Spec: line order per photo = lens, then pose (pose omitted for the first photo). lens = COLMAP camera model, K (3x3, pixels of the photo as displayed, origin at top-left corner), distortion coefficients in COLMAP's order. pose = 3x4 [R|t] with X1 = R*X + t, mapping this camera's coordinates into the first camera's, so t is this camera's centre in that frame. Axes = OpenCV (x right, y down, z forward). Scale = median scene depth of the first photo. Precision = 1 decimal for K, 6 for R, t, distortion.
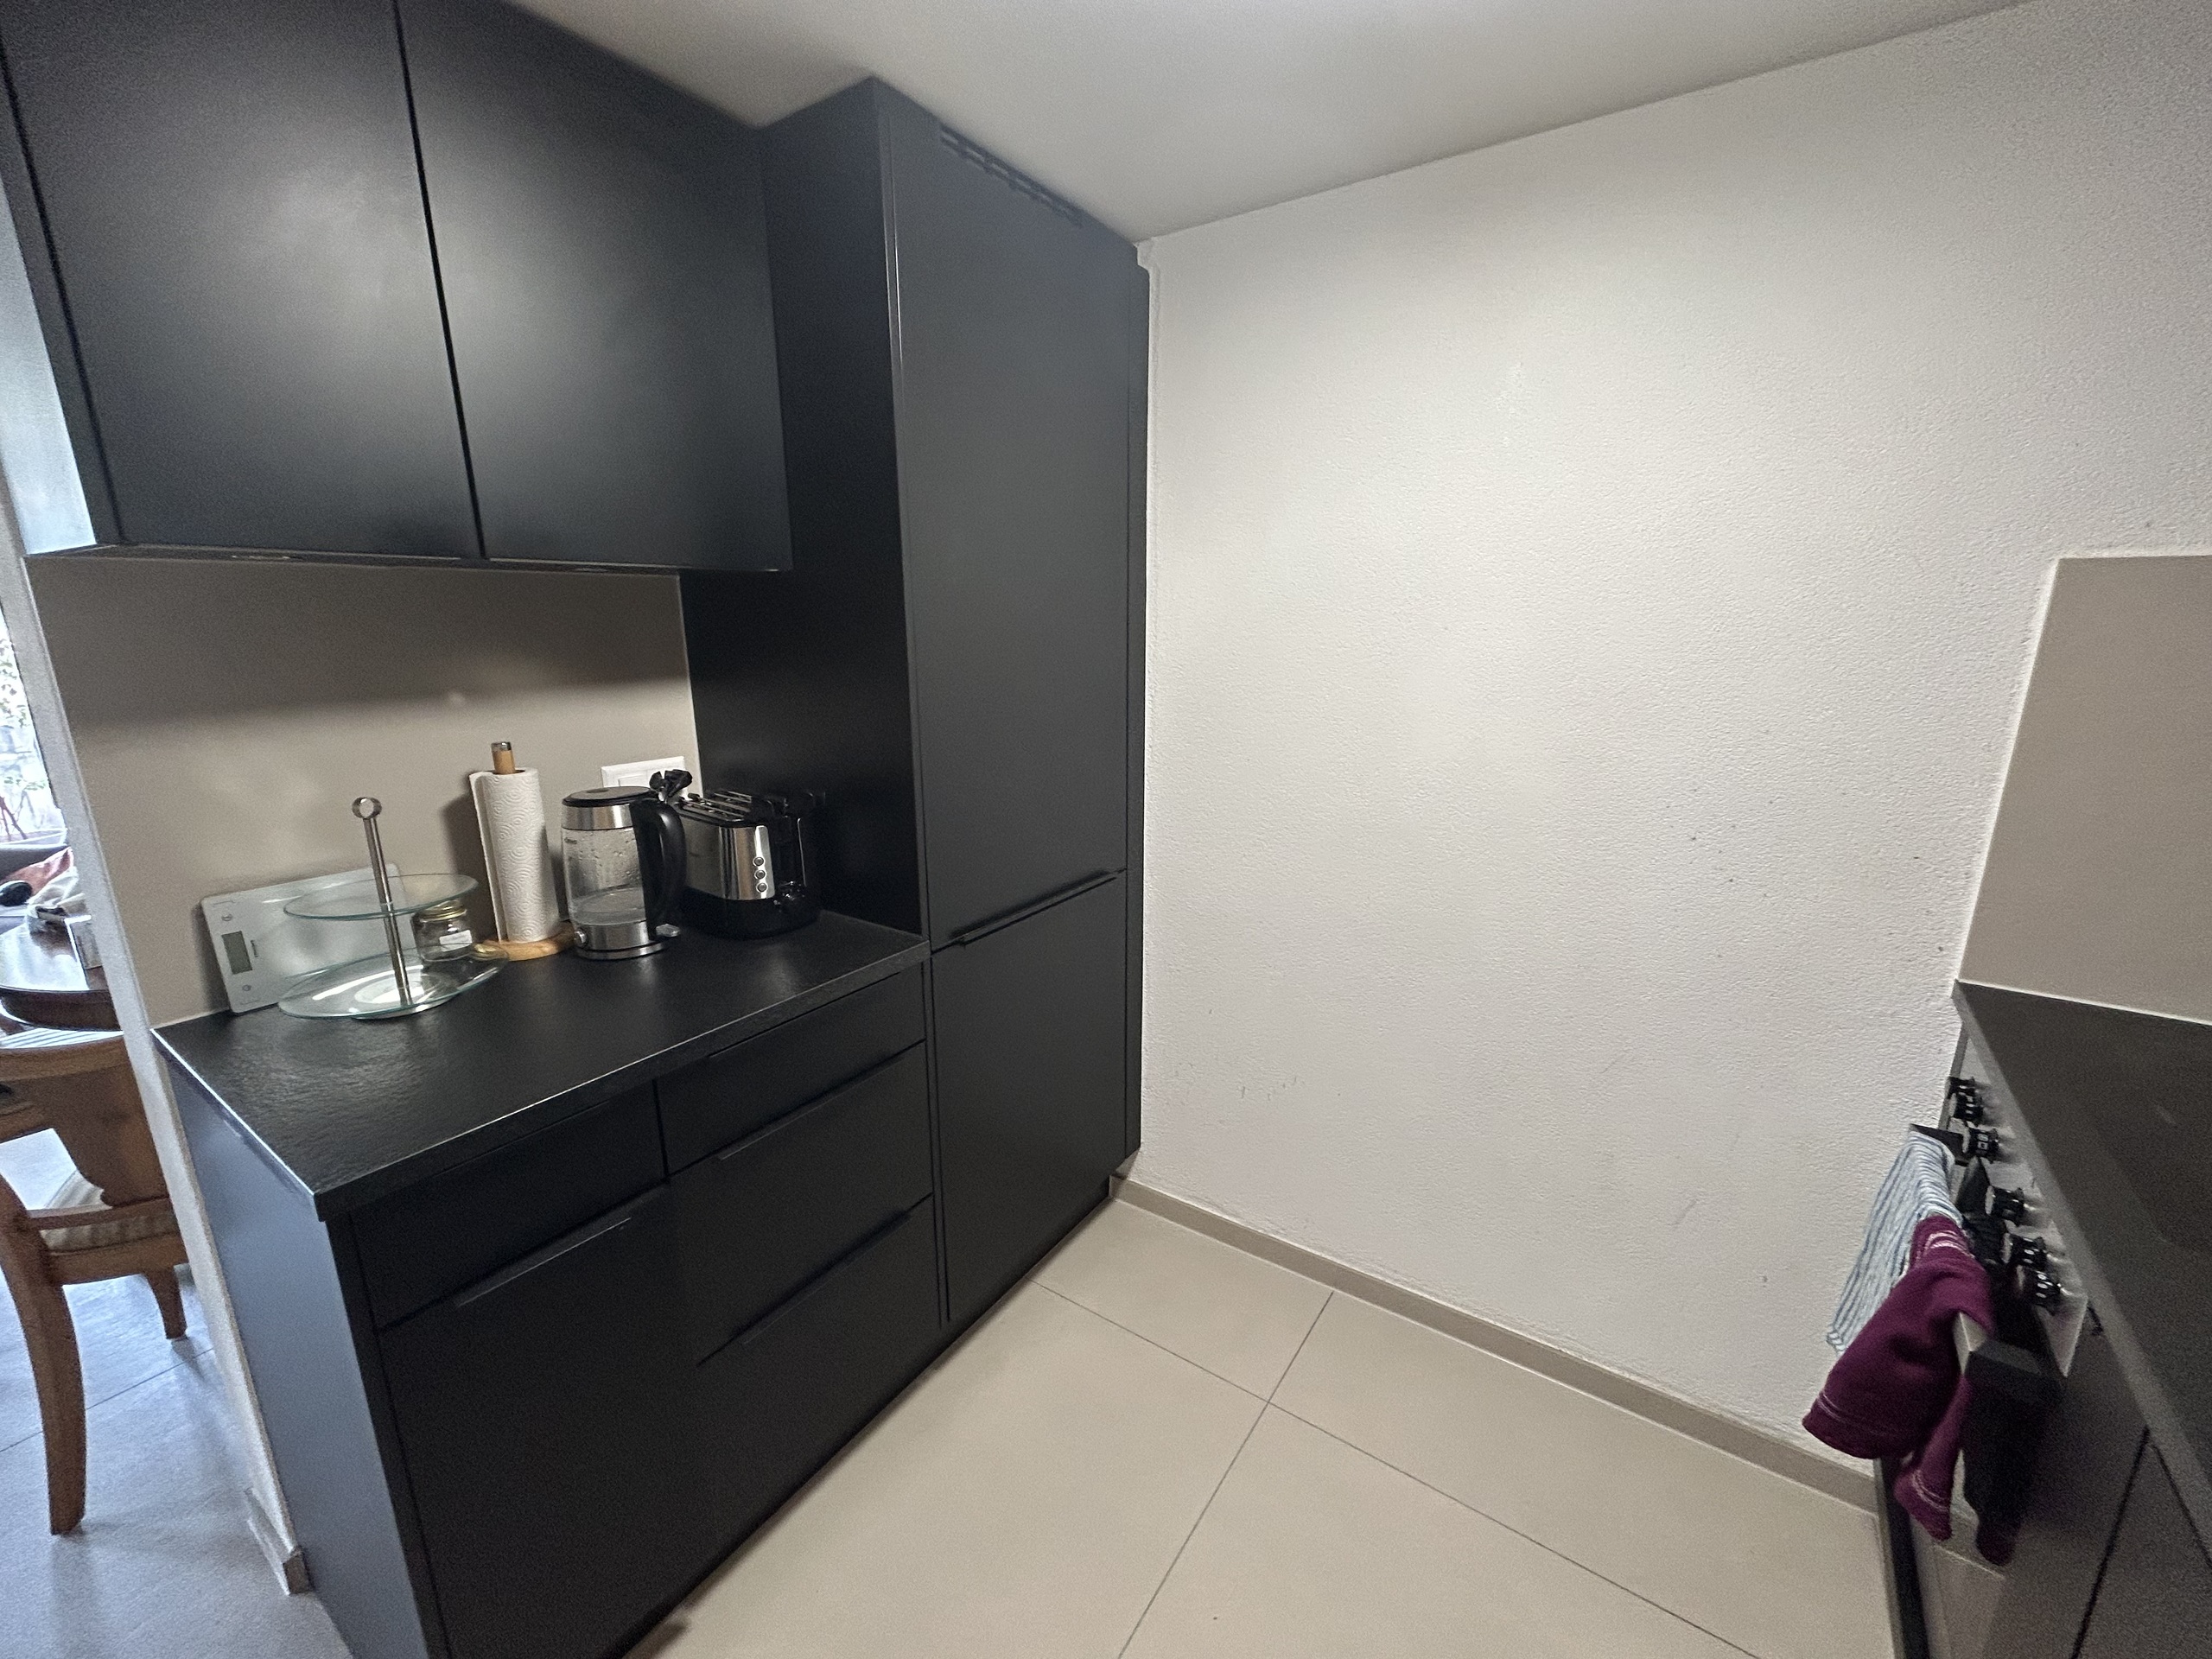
lens RADIAL K [[893.9, 0, 1105.5], [0, 893.9, 828.0], [0, 0, 1]] dist [-0.004325, -0.000542]
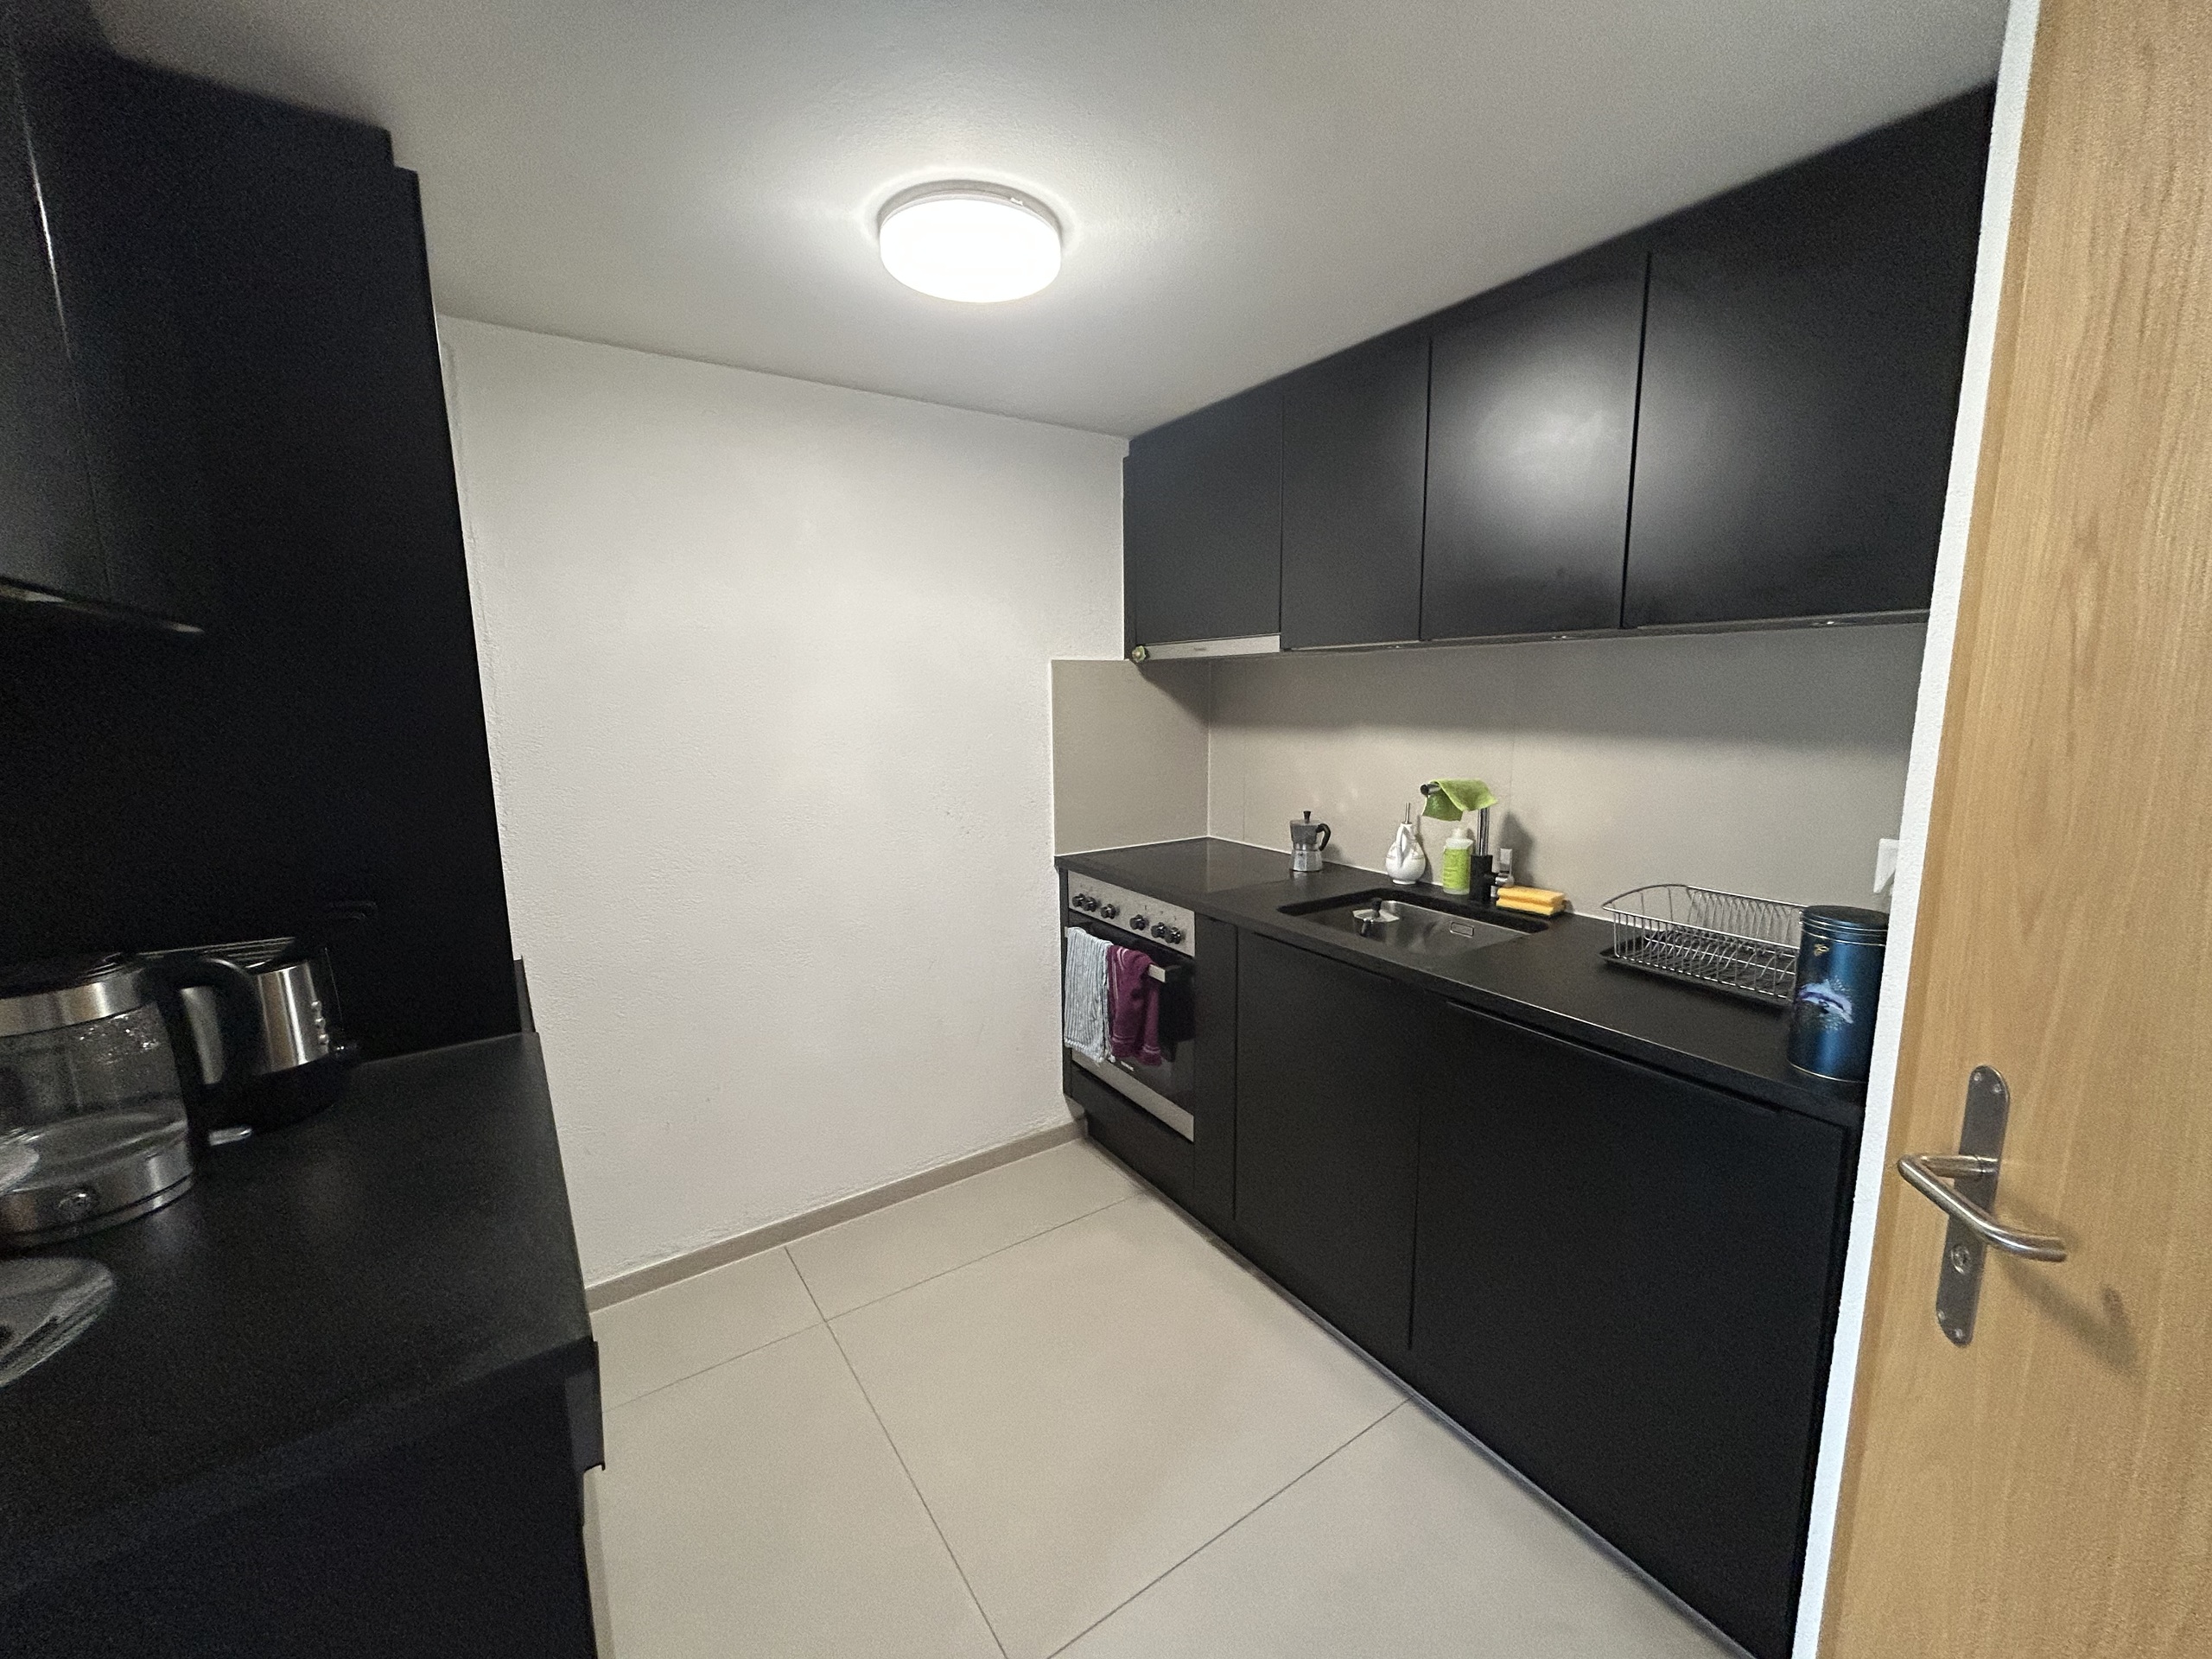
lens RADIAL K [[893.9, 0, 1102.2], [0, 893.9, 826.2], [0, 0, 1]] dist [-0.004325, -0.000542]
pose [[0.360683, -0.151529, 0.920297, -0.829244], [0.231701, 0.970340, 0.068960, -0.014167], [-0.903450, 0.188361, 0.385095, 0.065942]]
